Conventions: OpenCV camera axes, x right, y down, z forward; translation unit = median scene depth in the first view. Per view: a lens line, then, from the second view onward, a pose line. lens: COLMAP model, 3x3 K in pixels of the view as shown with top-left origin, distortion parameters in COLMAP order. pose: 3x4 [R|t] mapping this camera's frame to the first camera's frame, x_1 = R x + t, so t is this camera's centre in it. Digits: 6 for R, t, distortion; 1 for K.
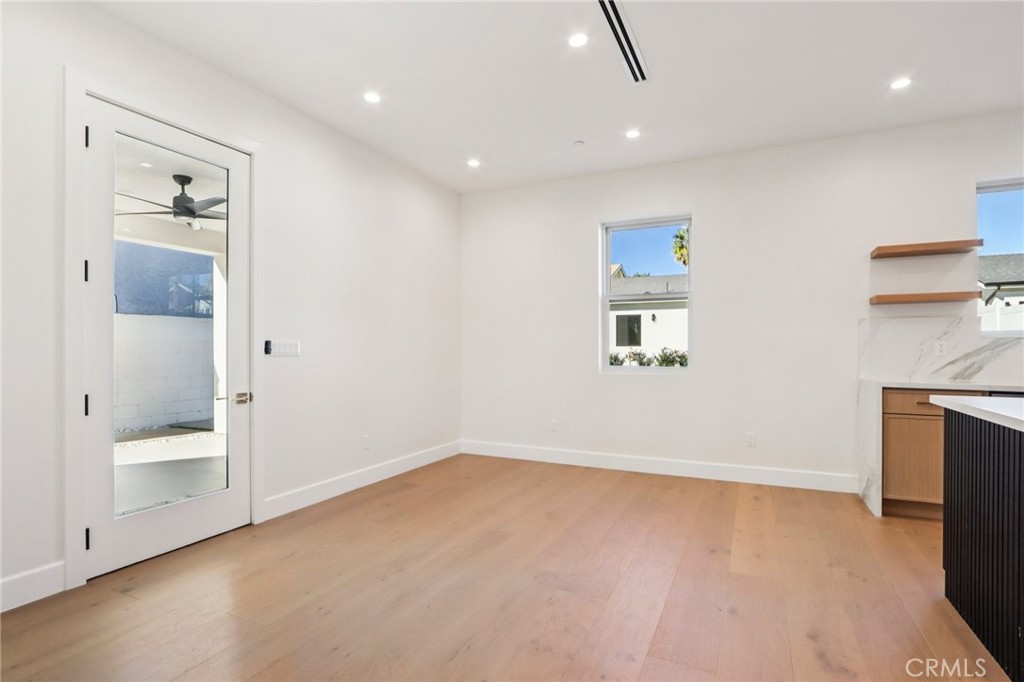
lens RADIAL K [[502.1, 0, 507.9], [0, 502.1, 347.7], [0, 0, 1]] dist [-0.017173, 0.000401]
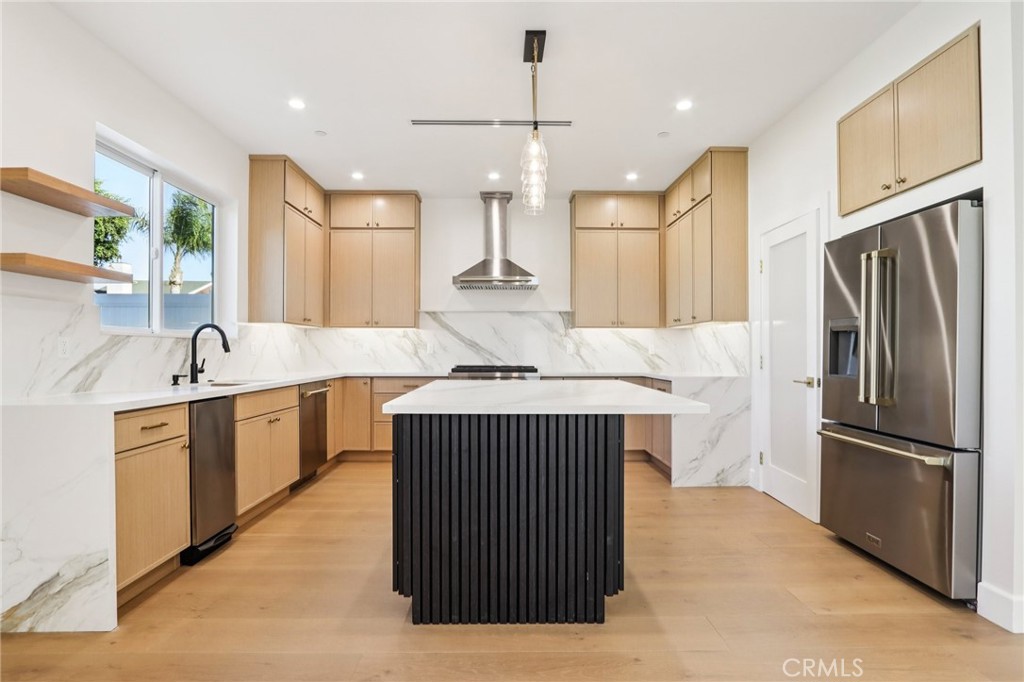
lens RADIAL K [[502.1, 0, 507.9], [0, 502.1, 347.7], [0, 0, 1]] dist [-0.017173, 0.000401]
pose [[-0.451033, 0.005219, 0.892492, 0.001833], [0.000535, 0.999984, -0.005577, 0.005139], [-0.892507, -0.002038, -0.451028, 0.782106]]
